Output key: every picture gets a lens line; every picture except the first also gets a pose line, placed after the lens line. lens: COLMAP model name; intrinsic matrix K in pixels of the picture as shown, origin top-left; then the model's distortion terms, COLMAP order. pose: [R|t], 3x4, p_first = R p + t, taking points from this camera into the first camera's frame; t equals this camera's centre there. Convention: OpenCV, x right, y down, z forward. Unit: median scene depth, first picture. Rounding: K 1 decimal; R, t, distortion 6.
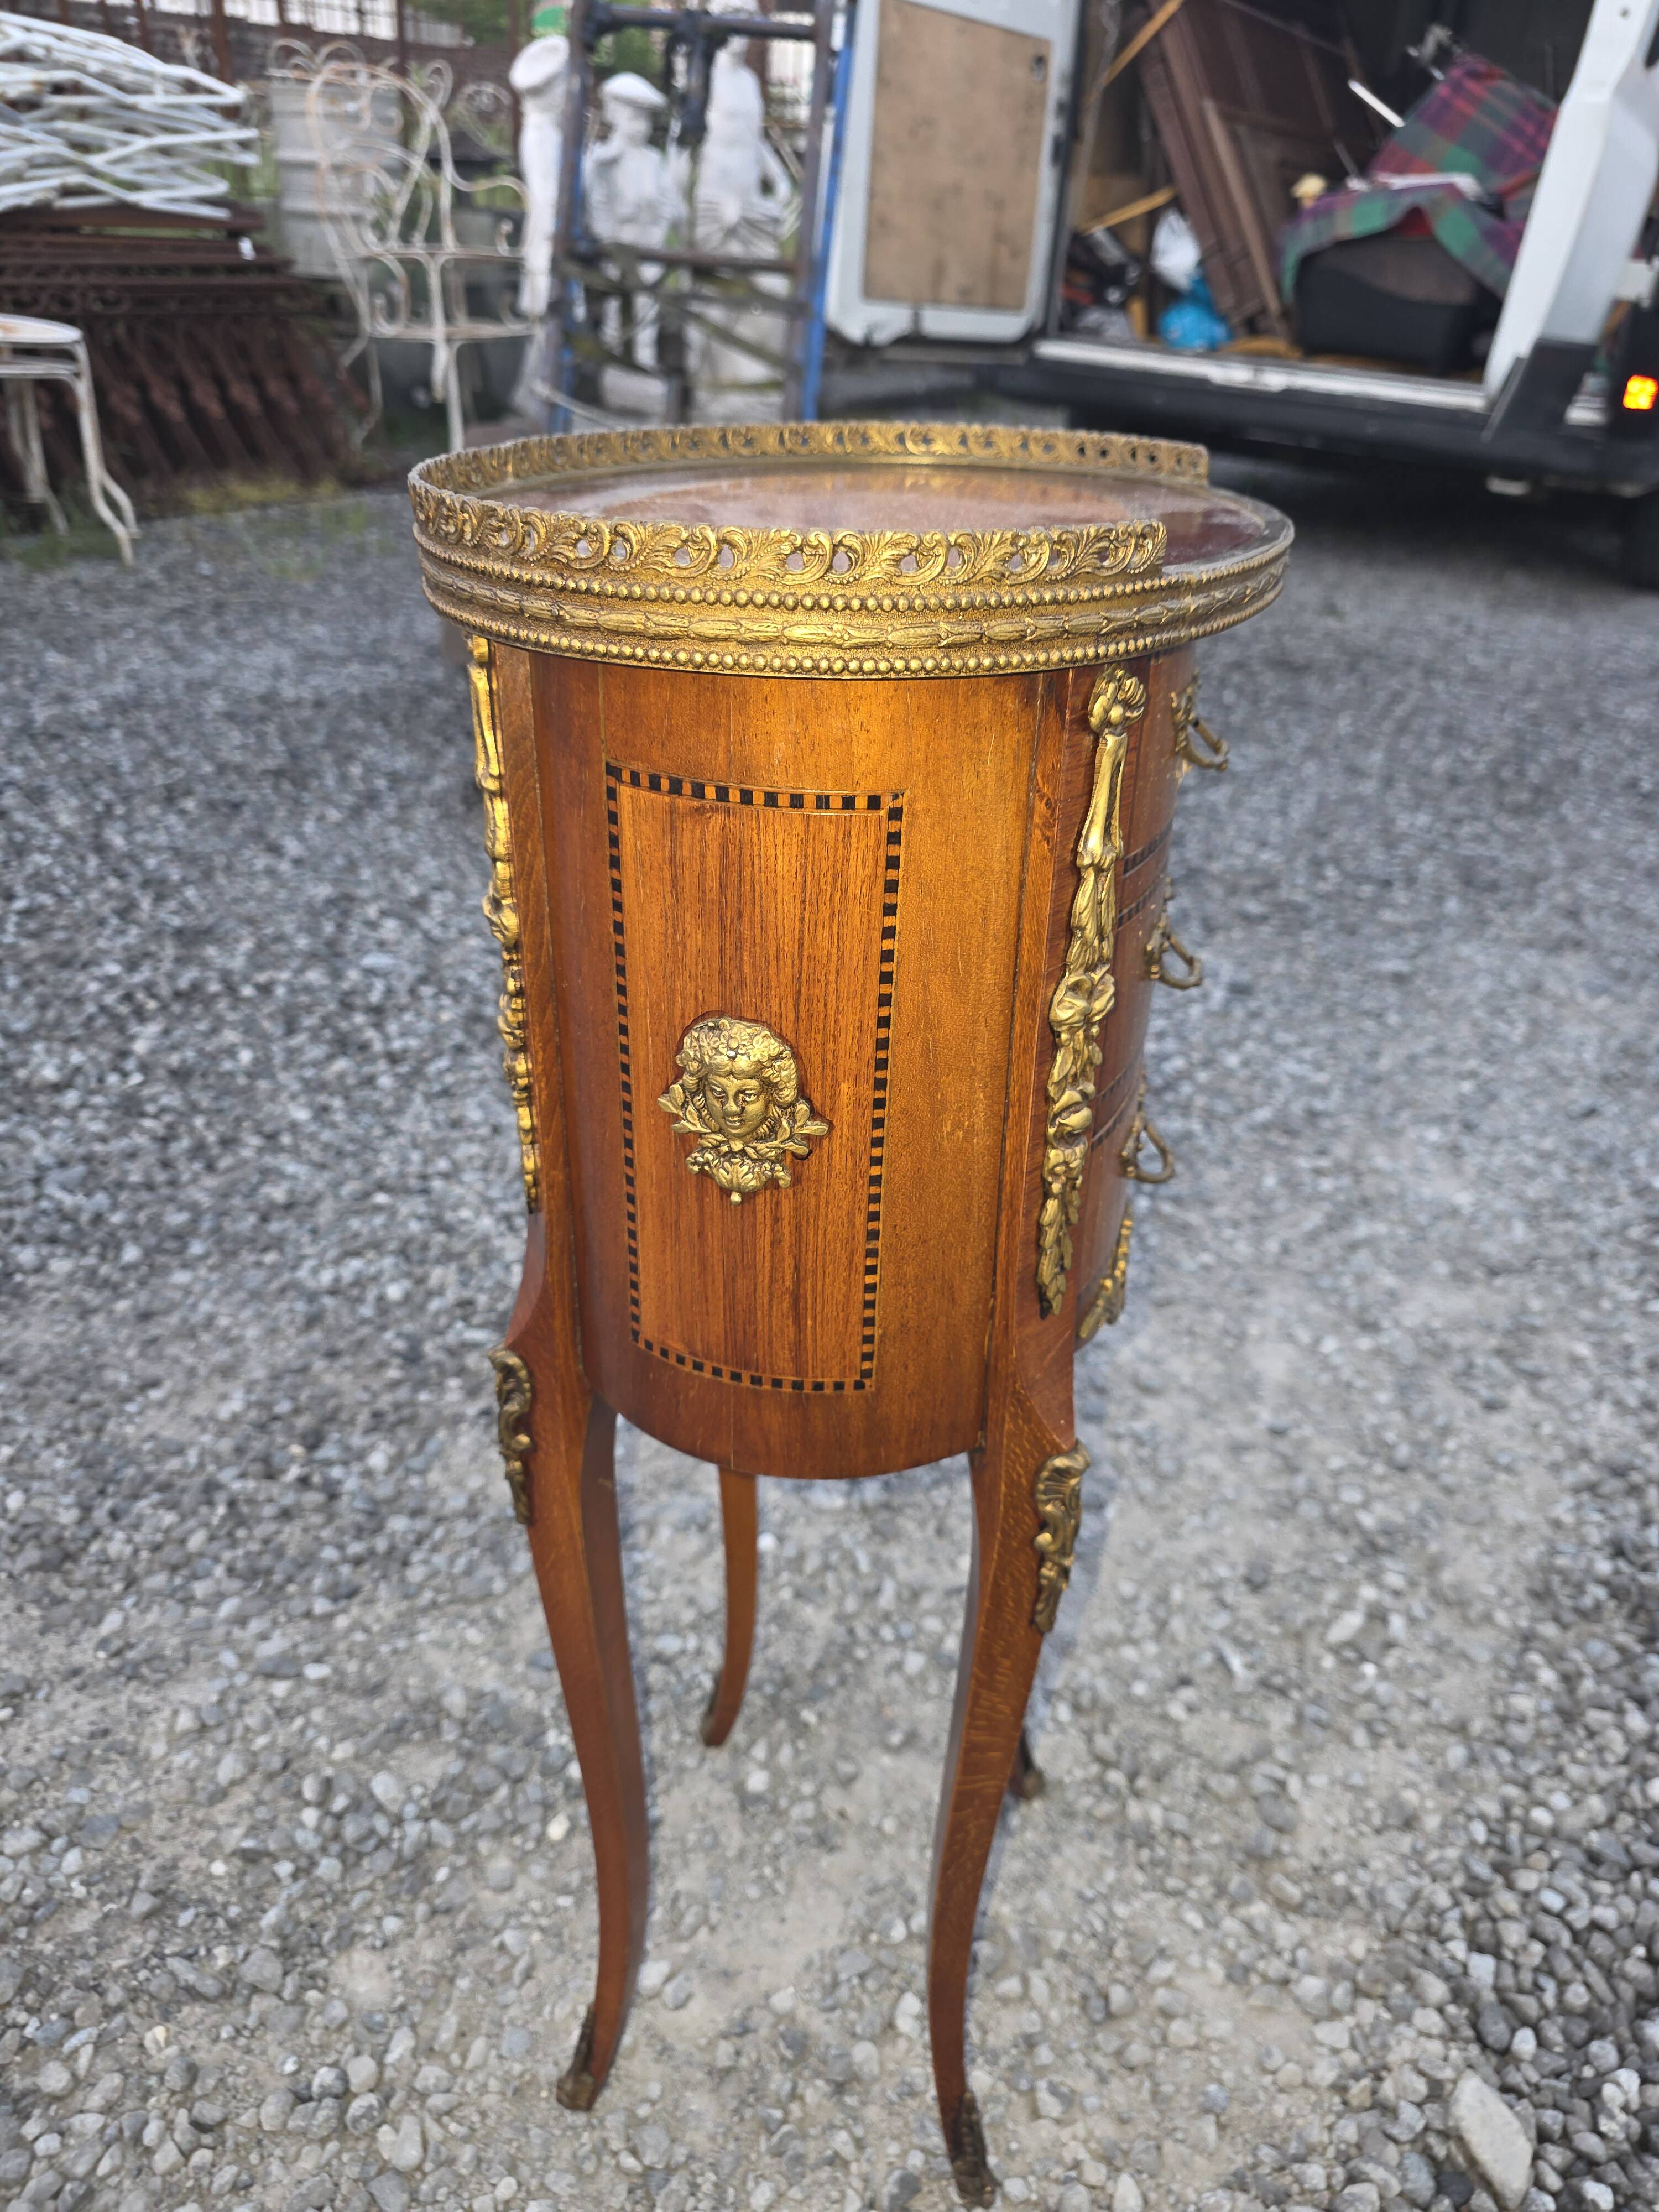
lens RADIAL K [[1513.4, 0, 895.4], [0, 1513.4, 1109.7], [0, 0, 1]] dist [0.007775, -0.015516]
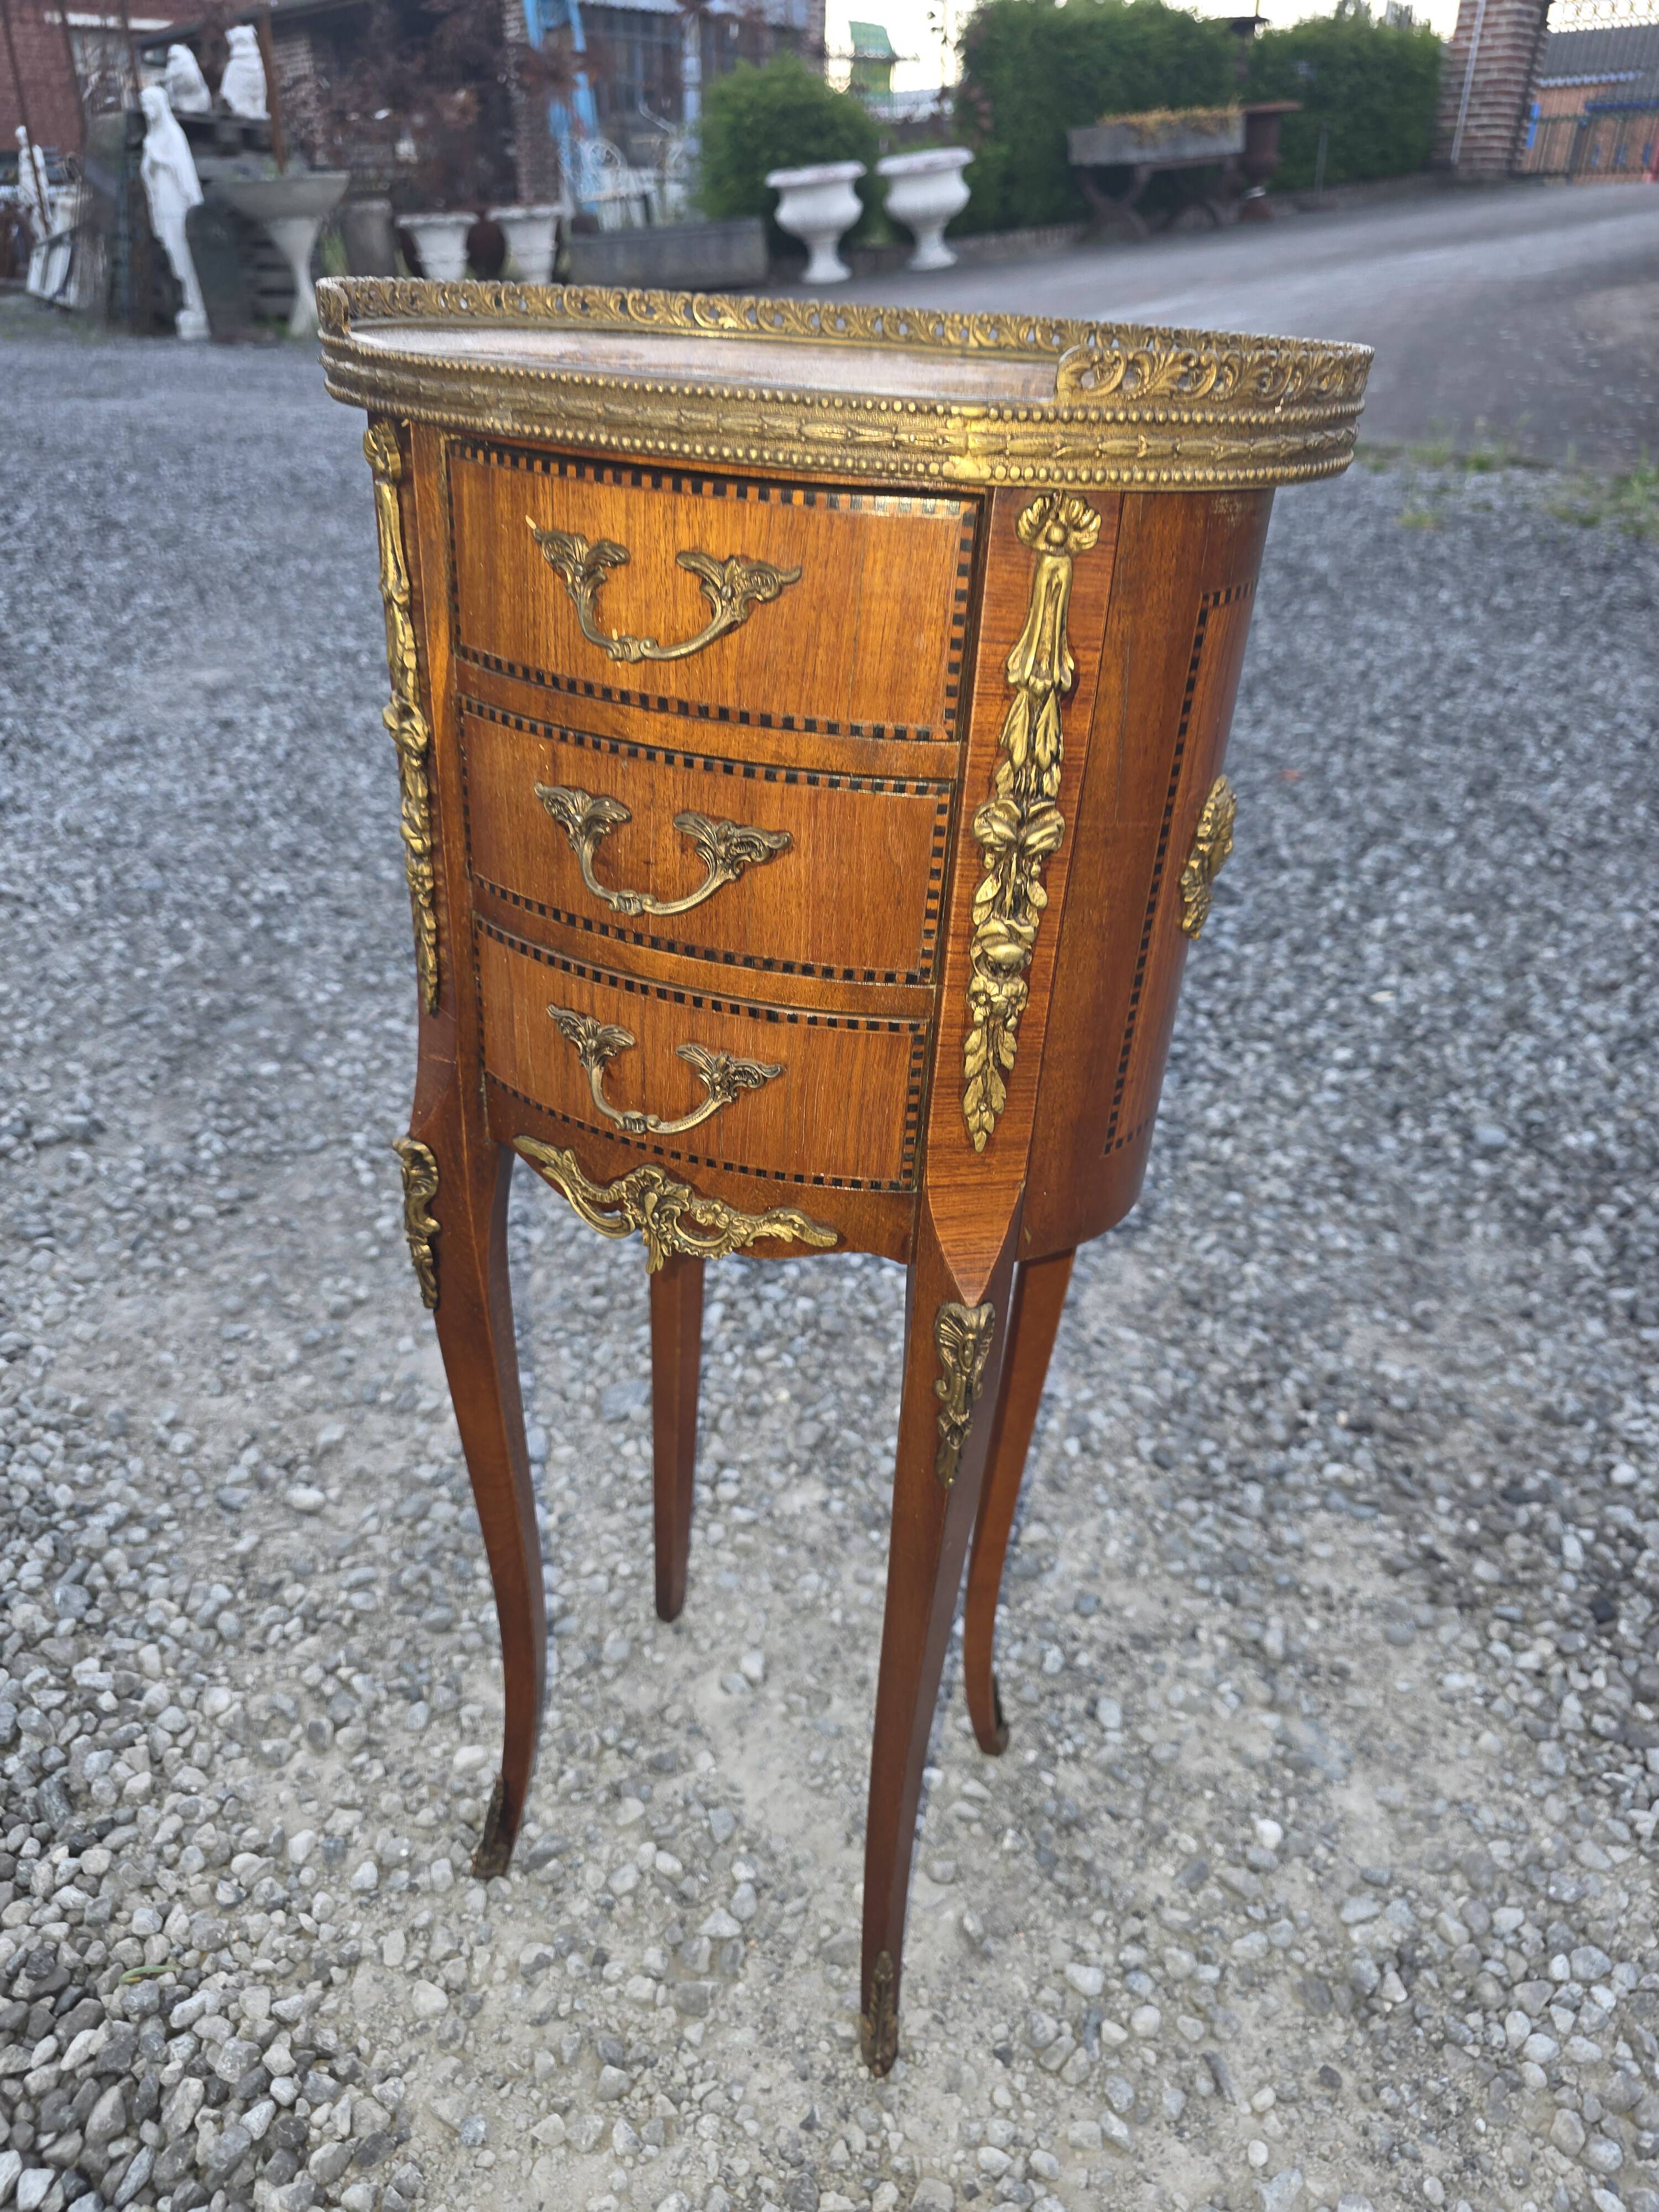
lens RADIAL K [[1566.1, 0, 821.1], [0, 1566.1, 1112.6], [0, 0, 1]] dist [0.016780, -0.012074]
pose [[-0.232313, 0.434763, -0.870064, 0.556538], [-0.505377, 0.710350, 0.489895, -0.281508], [0.831038, 0.553520, 0.054696, 0.593909]]
